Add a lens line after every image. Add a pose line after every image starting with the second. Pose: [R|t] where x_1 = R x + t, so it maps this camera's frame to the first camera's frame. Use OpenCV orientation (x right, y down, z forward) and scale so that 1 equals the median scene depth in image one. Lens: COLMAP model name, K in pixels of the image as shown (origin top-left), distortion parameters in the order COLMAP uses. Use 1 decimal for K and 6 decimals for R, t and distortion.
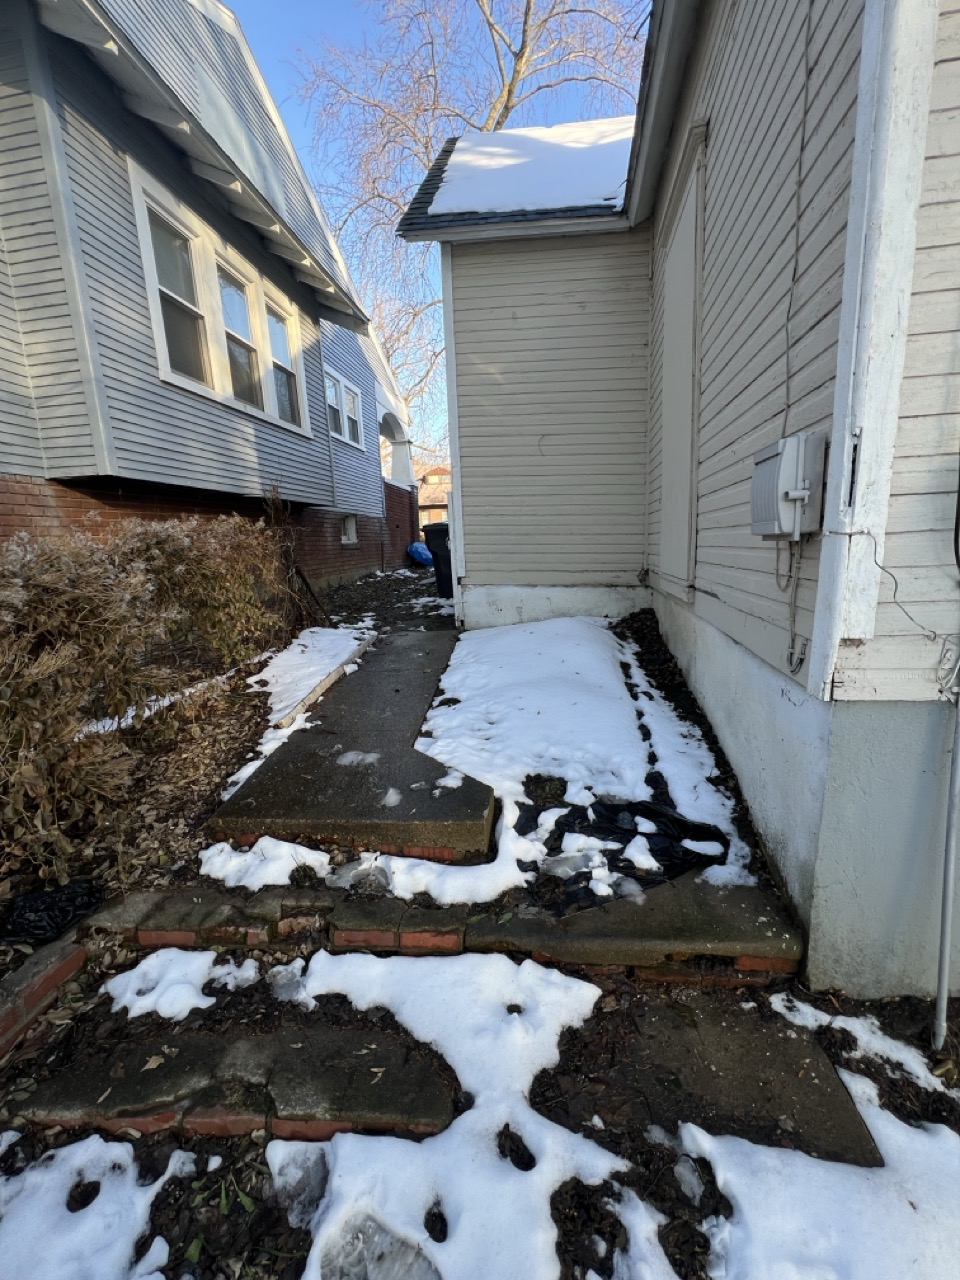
lens RADIAL K [[512.4, 0, 477.4], [0, 512.4, 638.1], [0, 0, 1]] dist [-0.000336, 0.000549]
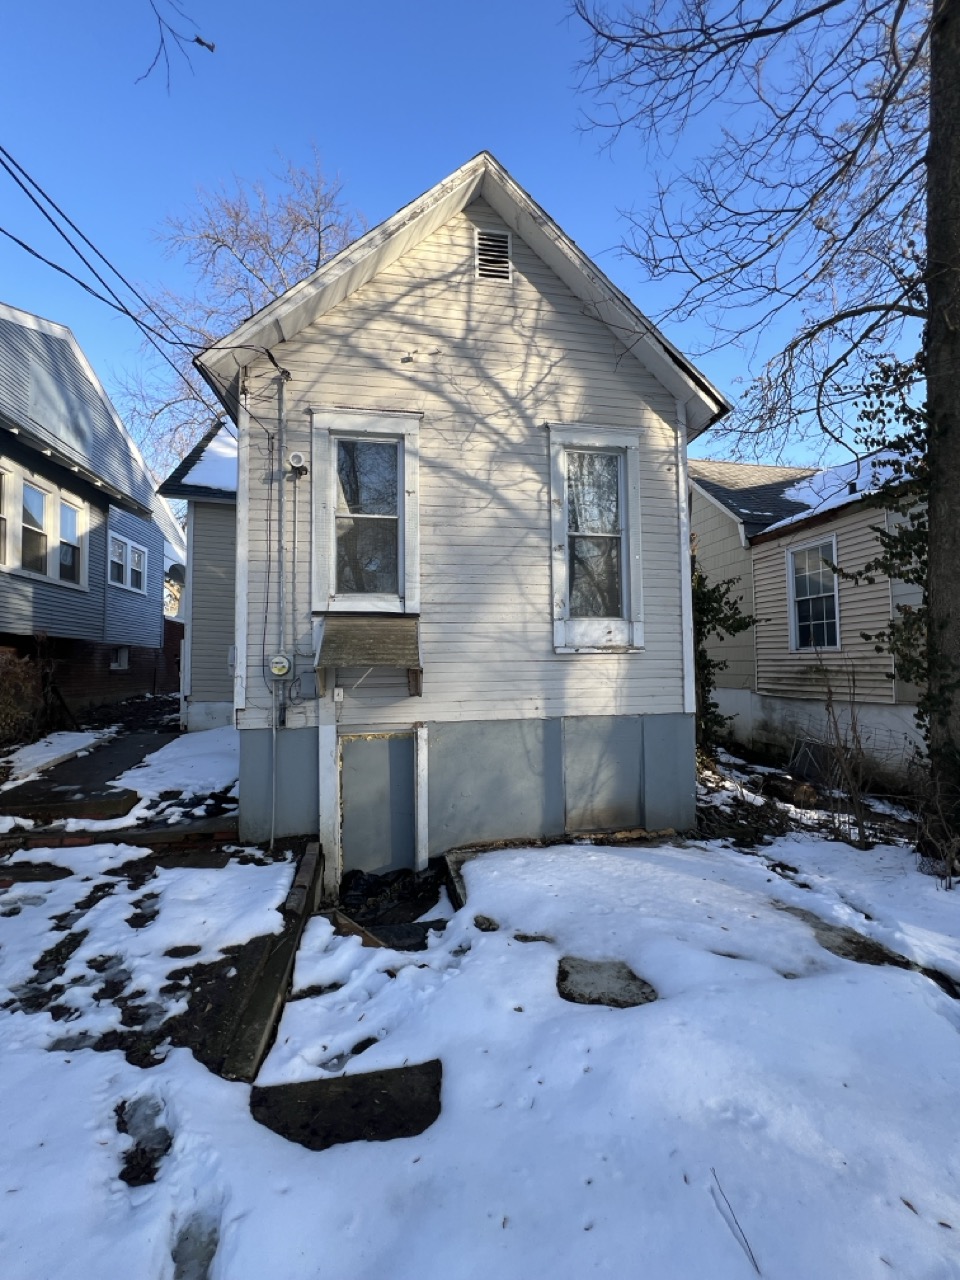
lens RADIAL K [[512.4, 0, 484.0], [0, 512.4, 642.0], [0, 0, 1]] dist [-0.000336, 0.000549]
pose [[0.945576, 0.051552, 0.321293, 0.340023], [0.027599, 0.971107, -0.237042, 0.119669], [-0.324230, 0.233009, 0.916833, -0.777271]]
